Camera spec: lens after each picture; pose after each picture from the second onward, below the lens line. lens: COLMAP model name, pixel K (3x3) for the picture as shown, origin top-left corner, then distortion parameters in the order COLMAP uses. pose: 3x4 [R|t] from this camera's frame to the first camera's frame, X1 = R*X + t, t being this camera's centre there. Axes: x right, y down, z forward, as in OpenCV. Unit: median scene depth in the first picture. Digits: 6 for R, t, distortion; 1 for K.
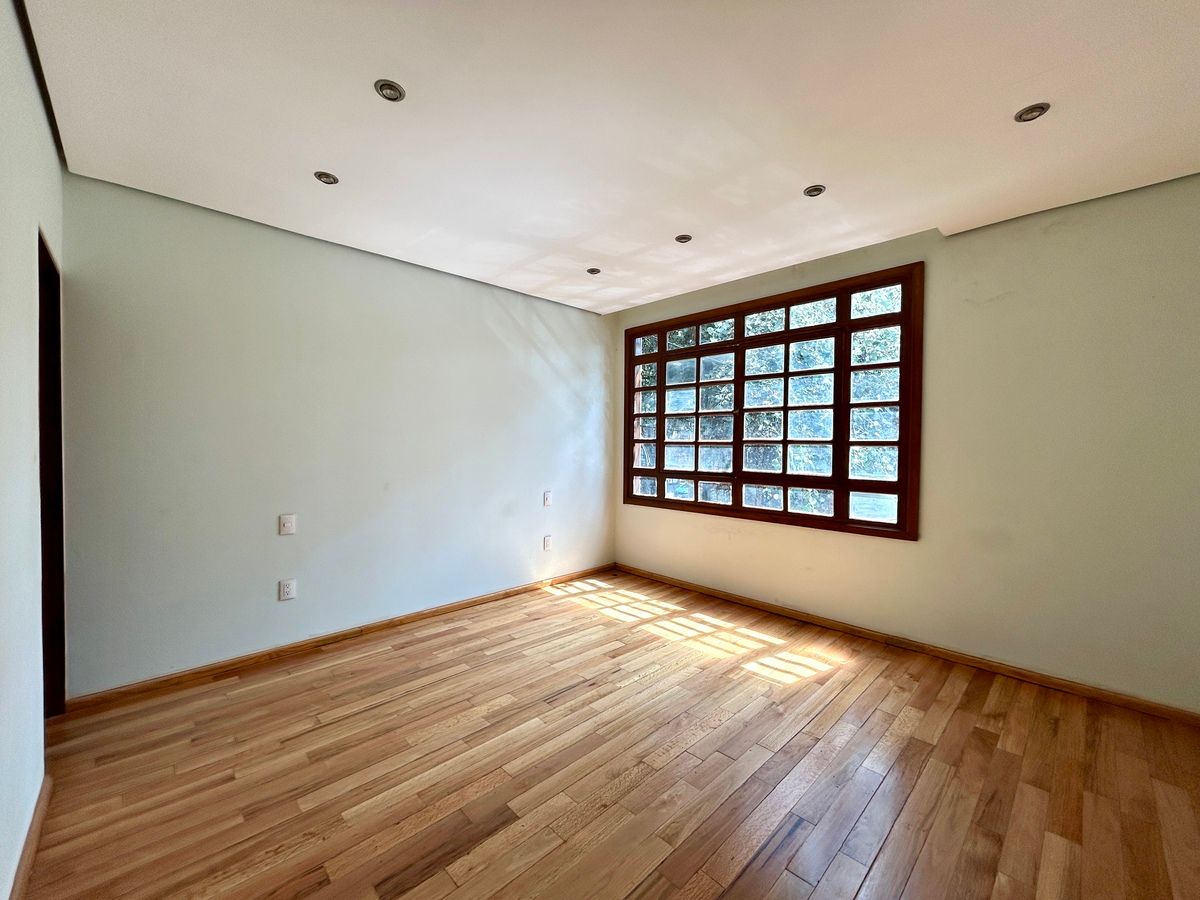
lens RADIAL K [[487.8, 0, 600.0], [0, 487.8, 450.0], [0, 0, 1]] dist [0.001335, 0.000421]
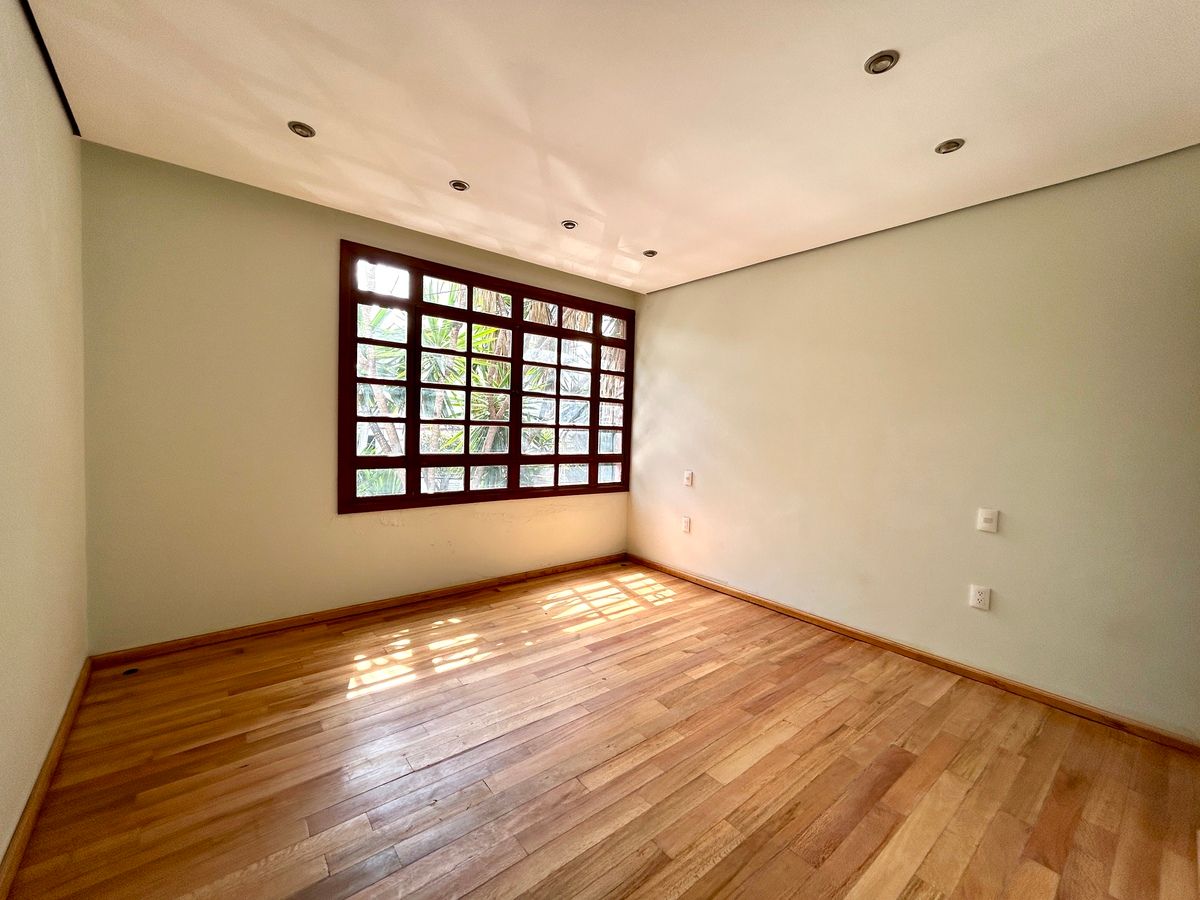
lens RADIAL K [[487.8, 0, 600.0], [0, 487.8, 450.0], [0, 0, 1]] dist [0.001335, 0.000421]
pose [[0.093441, -0.043537, 0.994672, -0.766622], [-0.018808, 0.998788, 0.045484, -0.011971], [-0.995447, -0.022958, 0.092509, 0.813434]]
